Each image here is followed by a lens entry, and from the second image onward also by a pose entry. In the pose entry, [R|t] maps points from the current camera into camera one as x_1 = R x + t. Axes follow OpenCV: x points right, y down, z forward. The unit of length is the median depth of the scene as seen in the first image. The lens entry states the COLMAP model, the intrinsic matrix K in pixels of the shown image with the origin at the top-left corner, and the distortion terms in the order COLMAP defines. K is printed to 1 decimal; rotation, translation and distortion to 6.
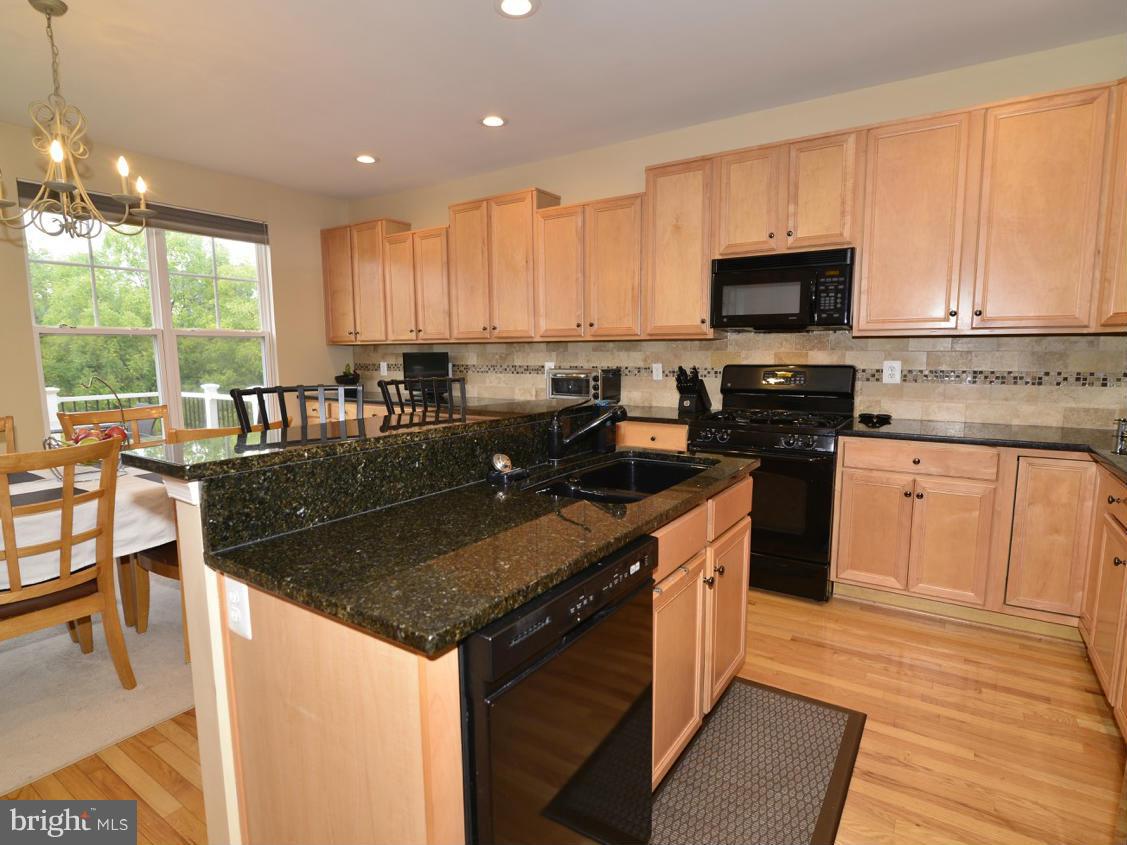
lens RADIAL K [[590.6, 0, 563.5], [0, 590.6, 422.5], [0, 0, 1]] dist [-0.019416, 0.000429]
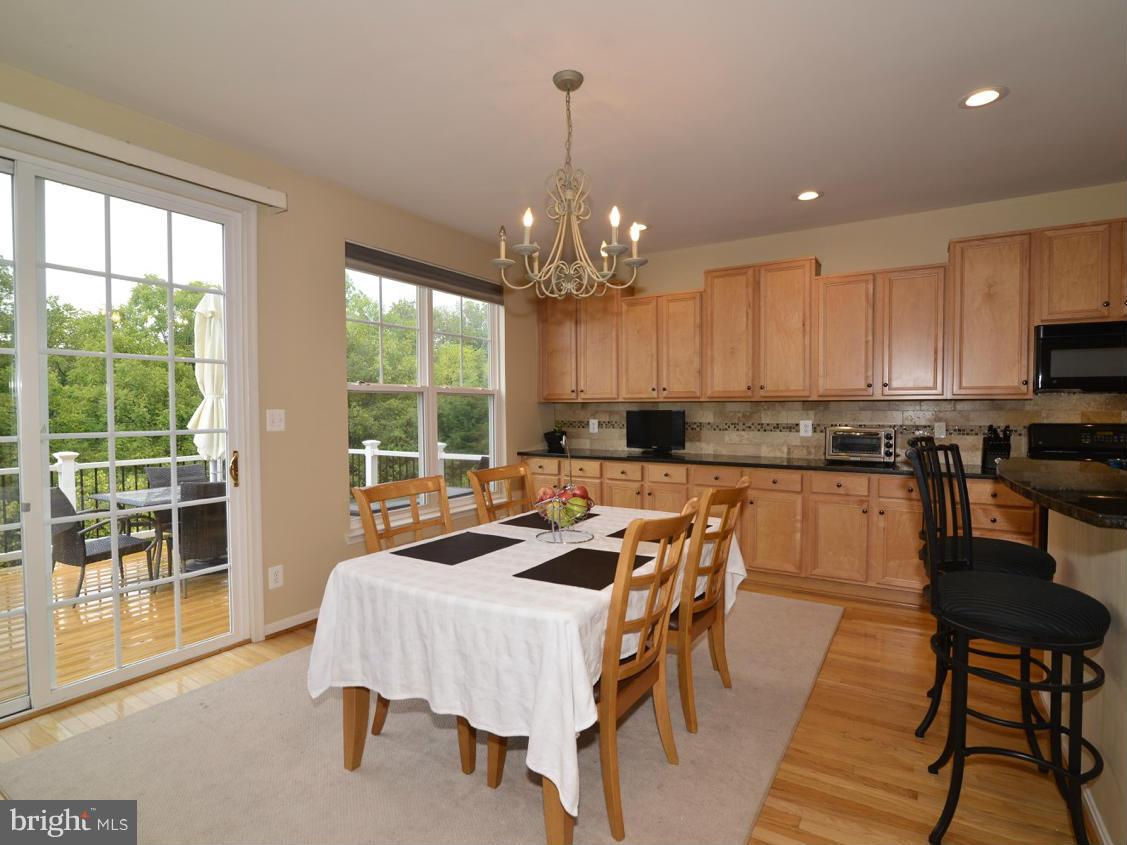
lens RADIAL K [[579.9, 0, 560.8], [0, 579.9, 420.7], [0, 0, 1]] dist [-0.017238, -0.000842]
pose [[0.999573, 0.001542, 0.029179, -0.622088], [0.001296, 0.995285, -0.096986, -0.005416], [-0.029191, 0.096982, 0.994858, 0.010484]]
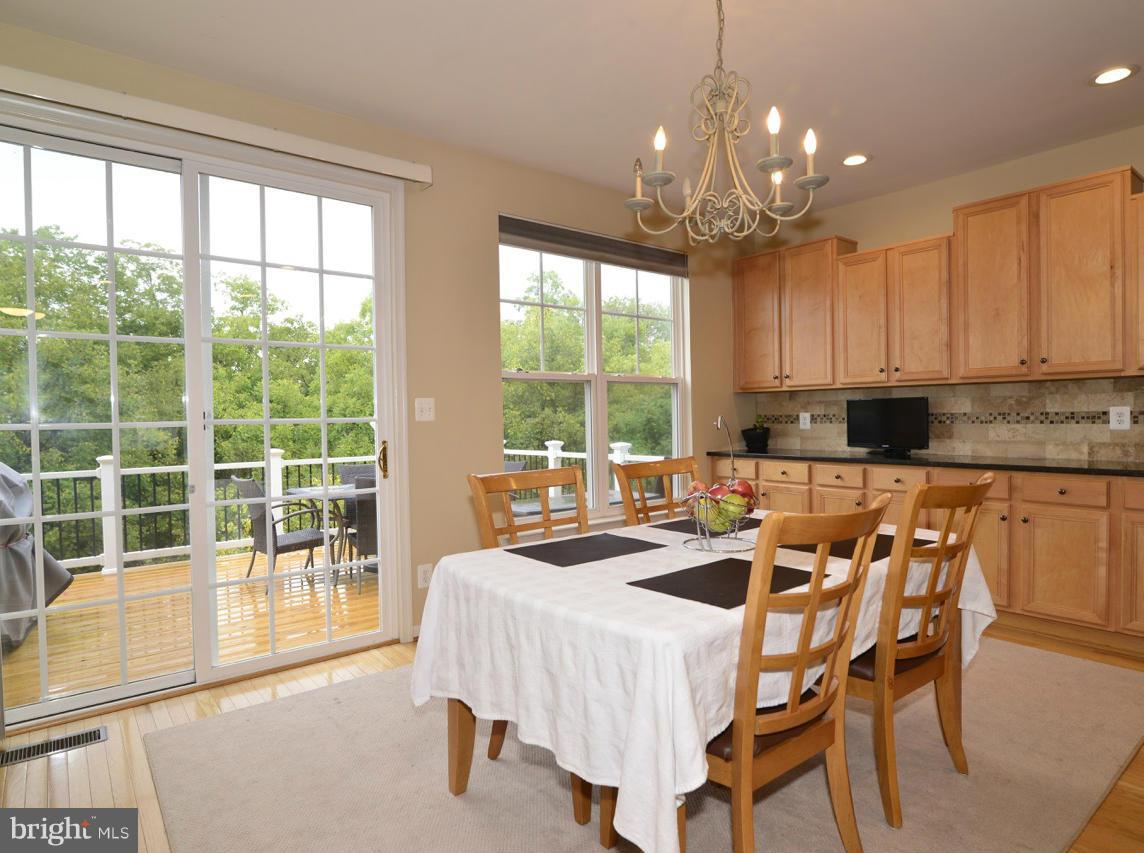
lens RADIAL K [[650.3, 0, 572.0], [0, 650.3, 426.5], [0, 0, 1]] dist [-0.015113, 0.000638]
pose [[0.953410, -0.004206, -0.301649, -0.543565], [-0.026061, 0.995017, -0.096243, 0.018124], [0.300551, 0.099621, 0.948549, 0.085110]]
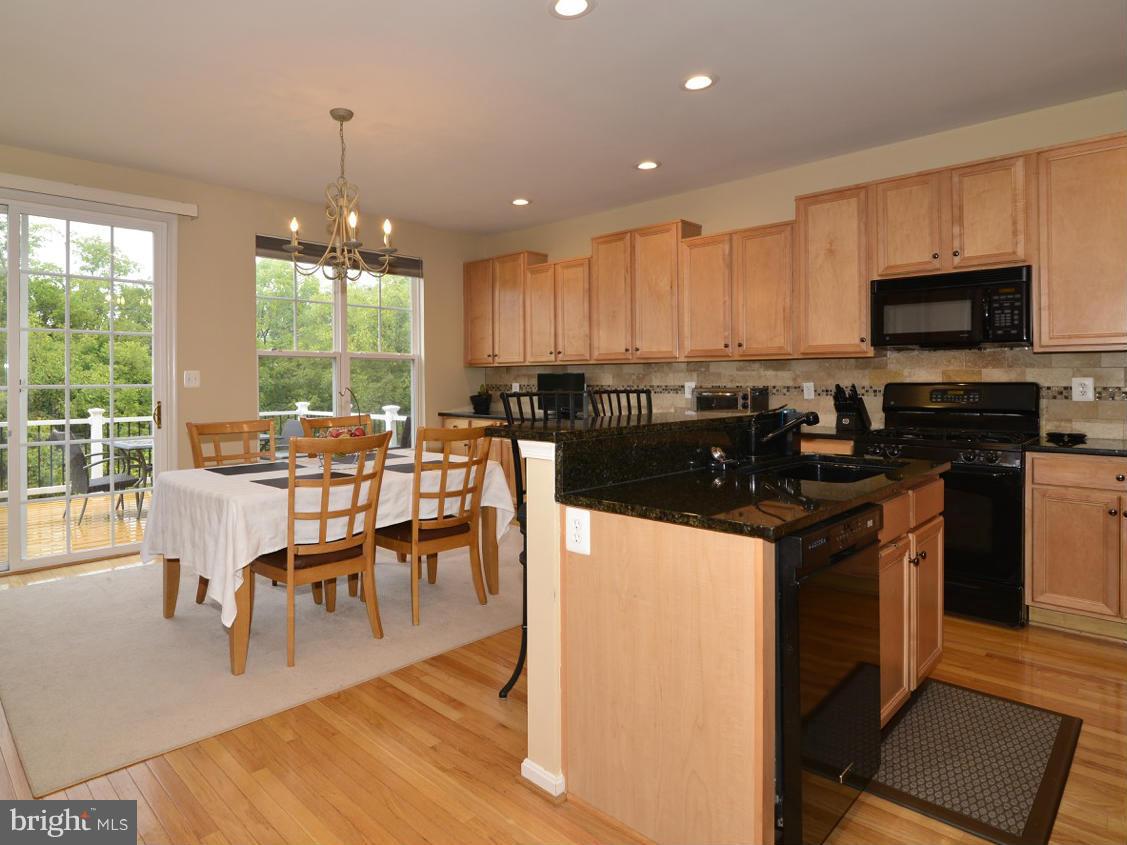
lens RADIAL K [[653.2, 0, 488.3], [0, 653.2, 376.2], [0, 0, 1]] dist [-0.018374, 0.000210]
pose [[0.973082, 0.000031, -0.230458, -0.133570], [-0.028626, 0.992271, -0.120740, 0.044108], [0.228673, 0.124087, 0.965562, -0.221947]]
